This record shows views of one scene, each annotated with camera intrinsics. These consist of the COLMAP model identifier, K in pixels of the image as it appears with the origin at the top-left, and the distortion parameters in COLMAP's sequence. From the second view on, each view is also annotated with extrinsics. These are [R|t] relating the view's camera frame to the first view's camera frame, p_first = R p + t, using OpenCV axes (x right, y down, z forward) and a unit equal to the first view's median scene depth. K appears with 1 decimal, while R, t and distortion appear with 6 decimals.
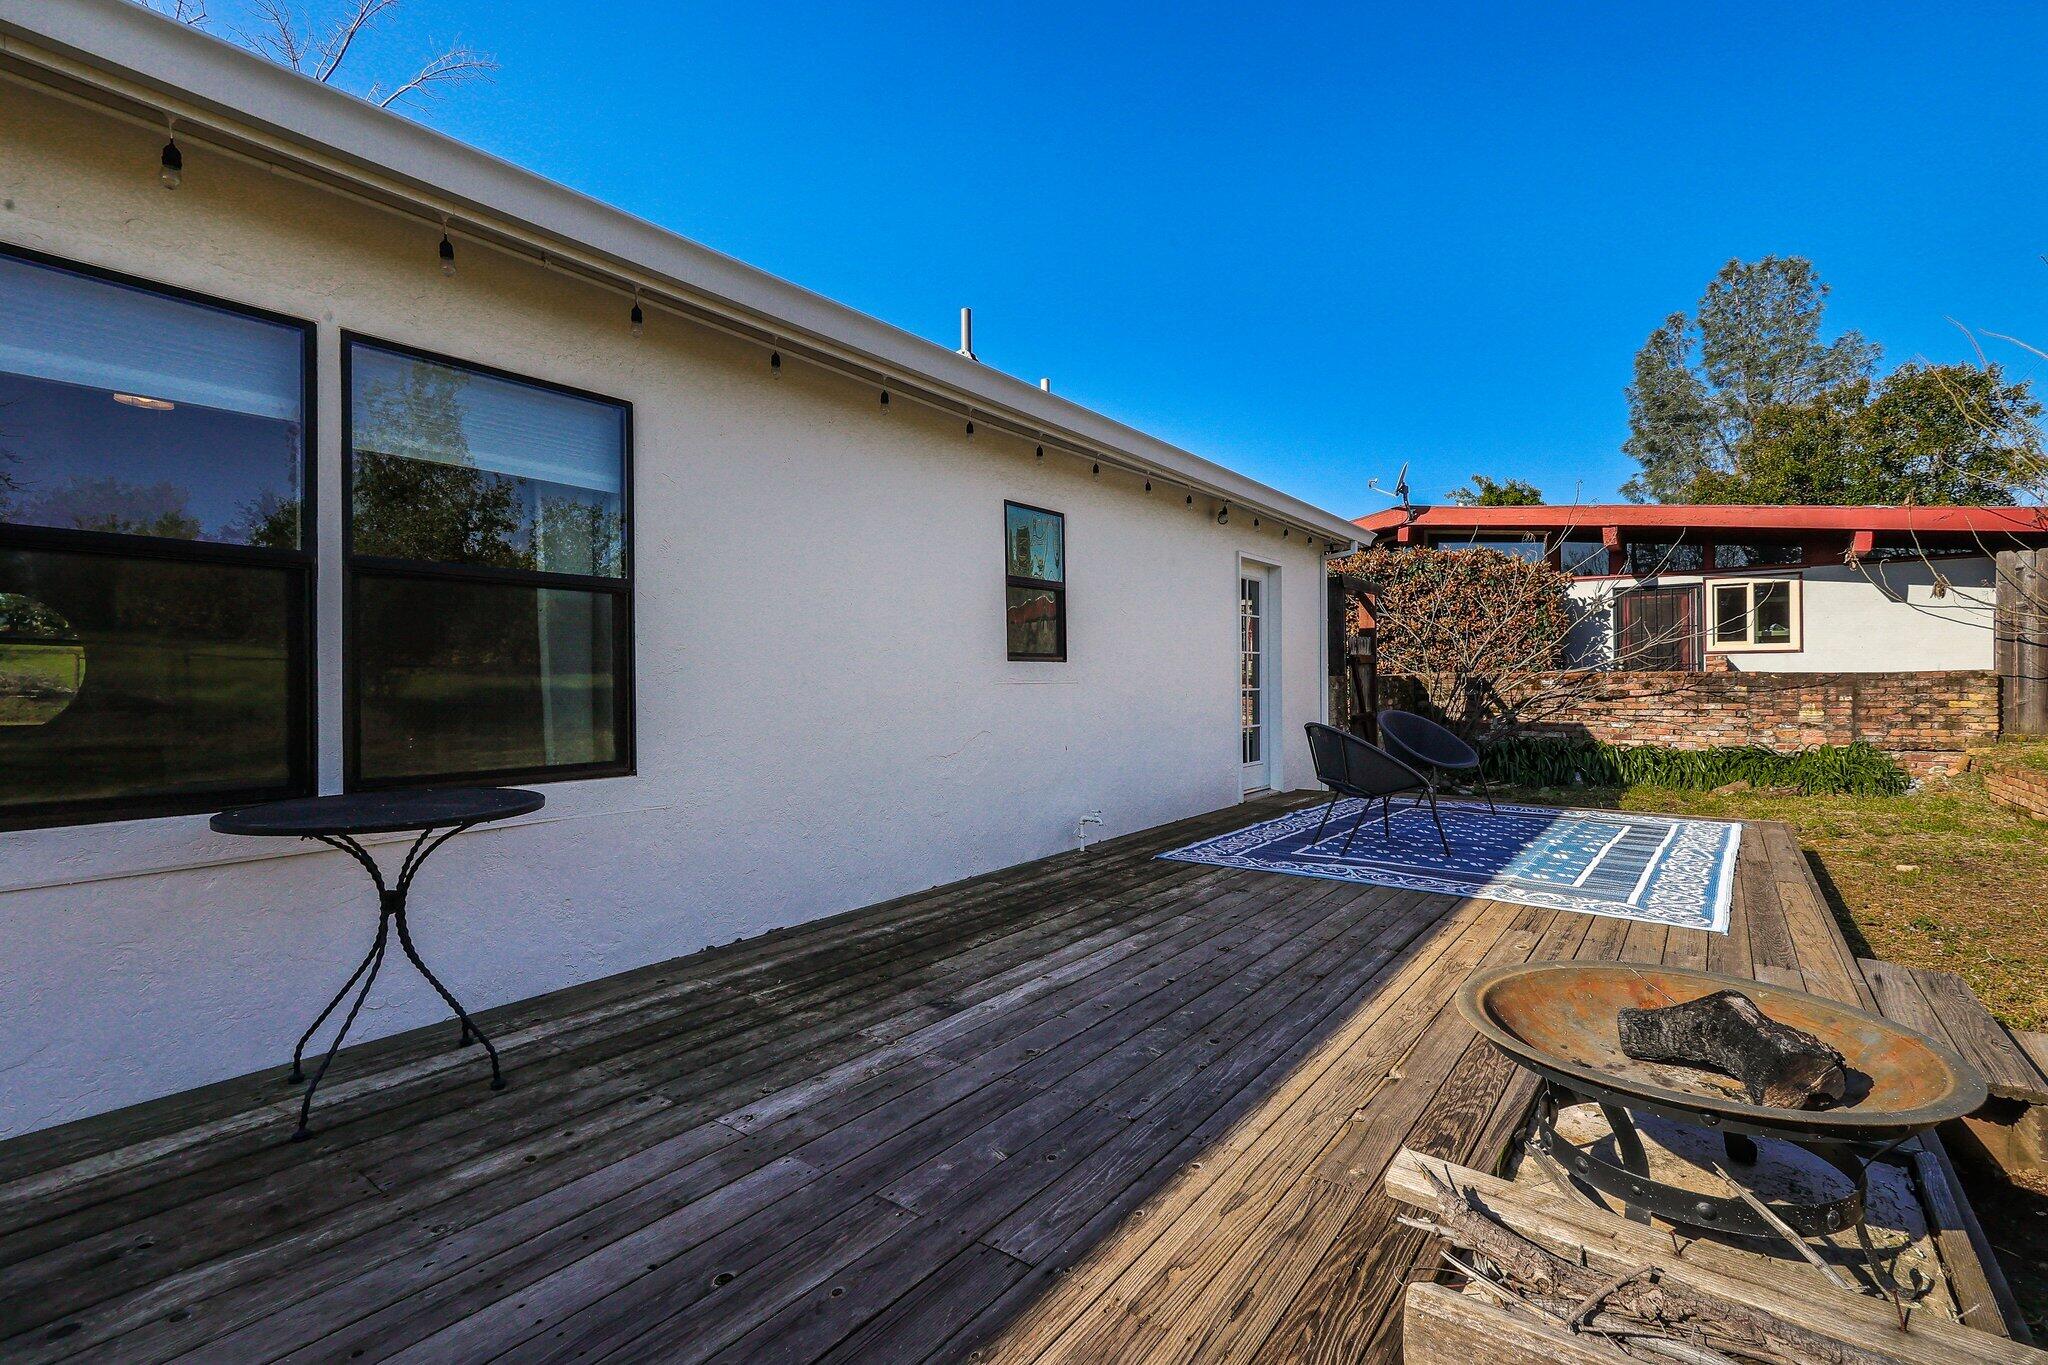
lens RADIAL K [[964.9, 0, 1035.8], [0, 964.9, 688.1], [0, 0, 1]] dist [0.002765, 0.000158]
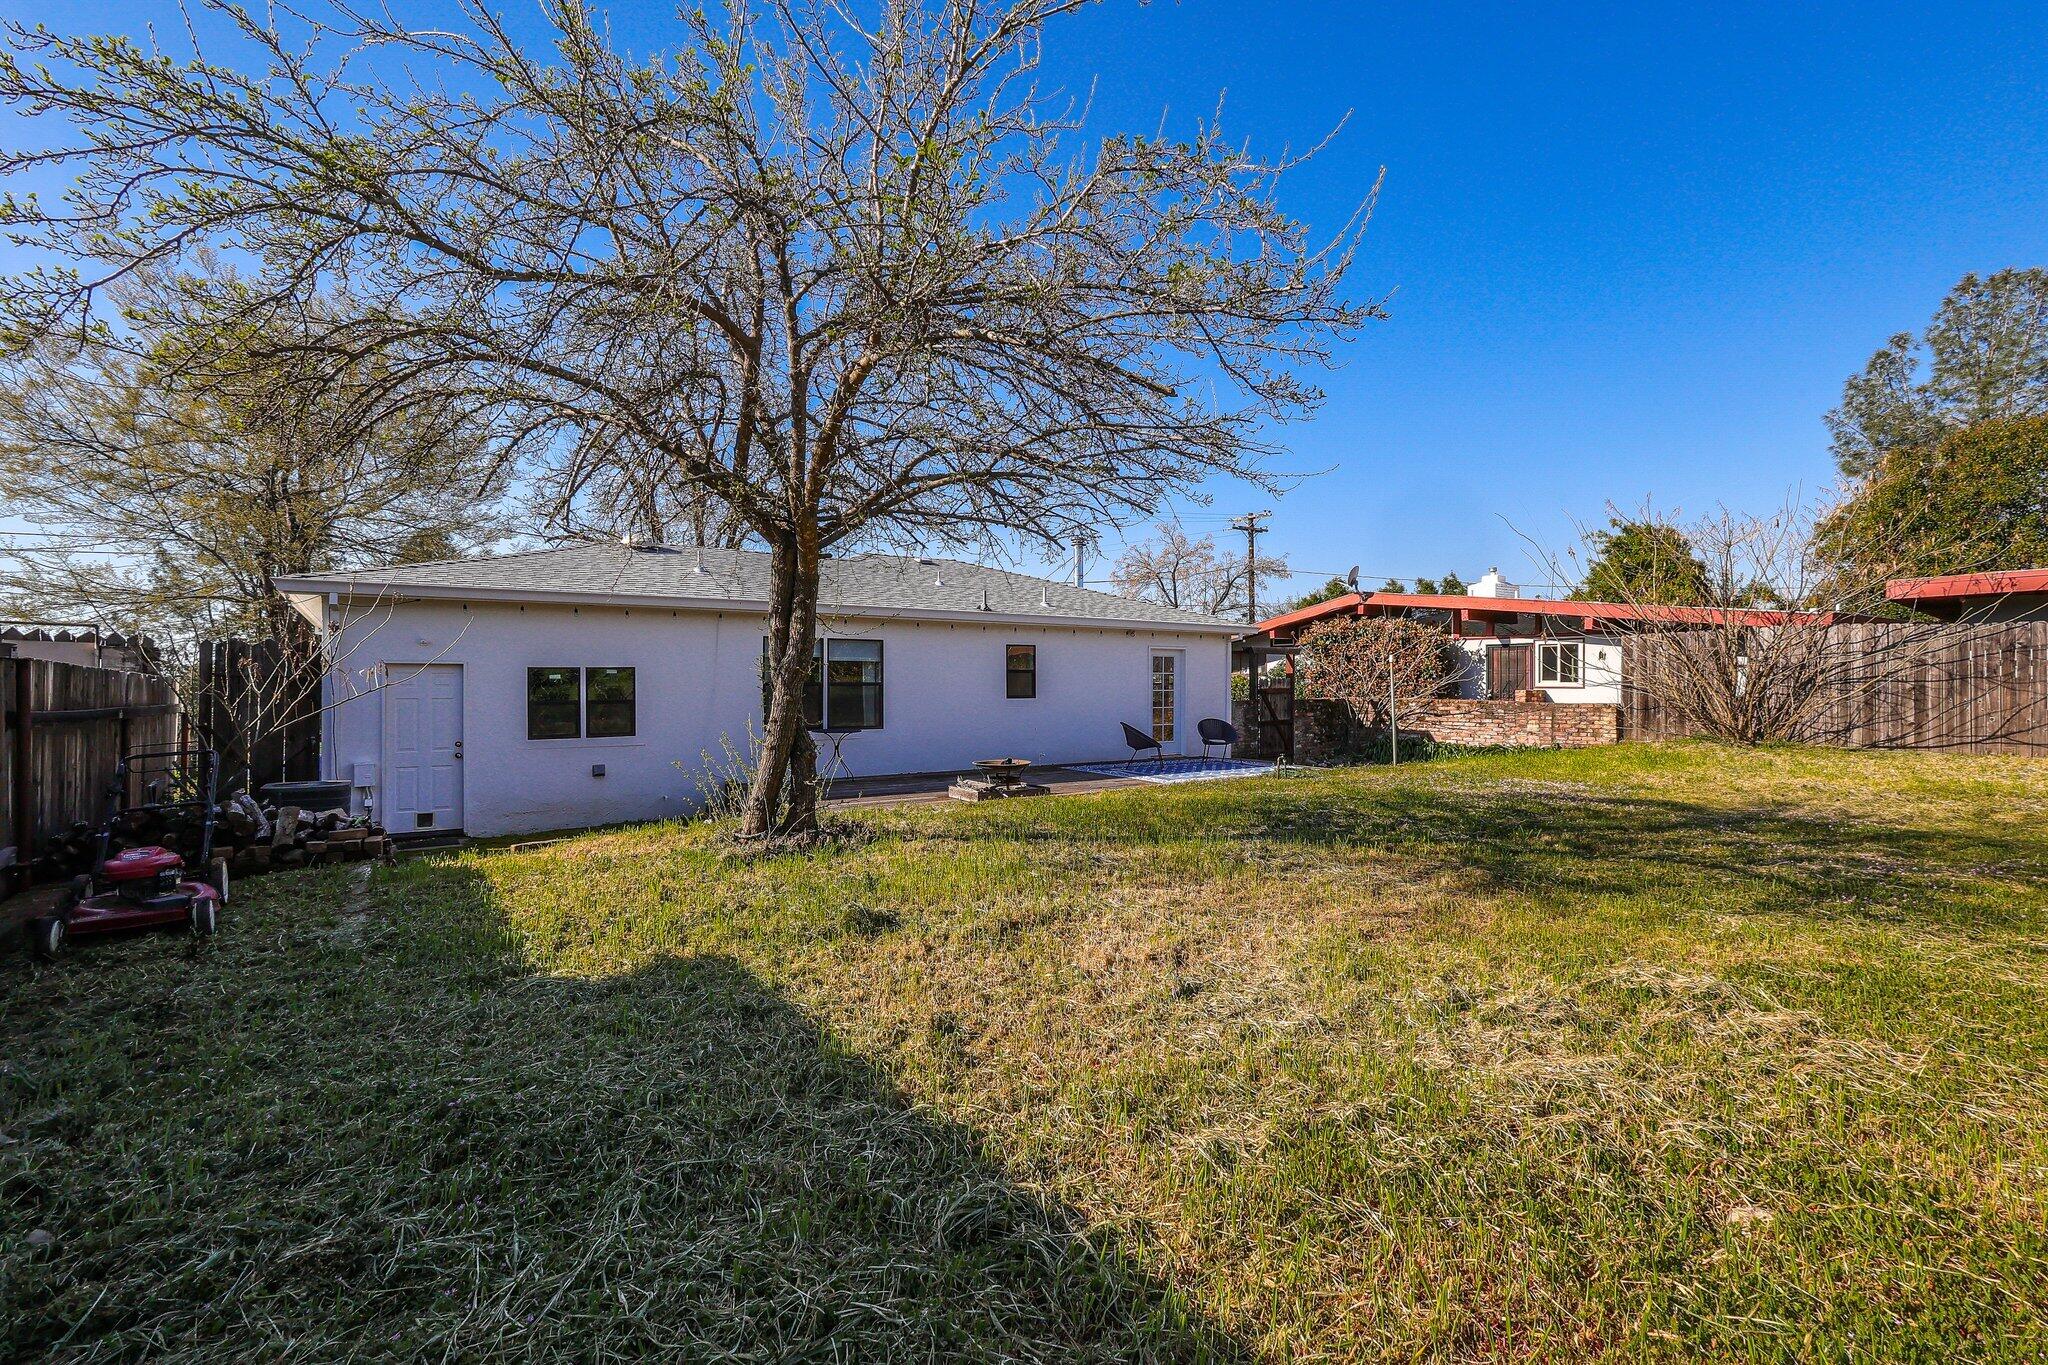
lens RADIAL K [[964.9, 0, 1035.8], [0, 964.9, 688.1], [0, 0, 1]] dist [0.002765, 0.000158]
pose [[0.948489, 0.010741, -0.316629, 0.428614], [-0.011404, 0.999935, -0.000239, -0.026440], [0.316606, 0.003838, 0.948550, -0.772826]]
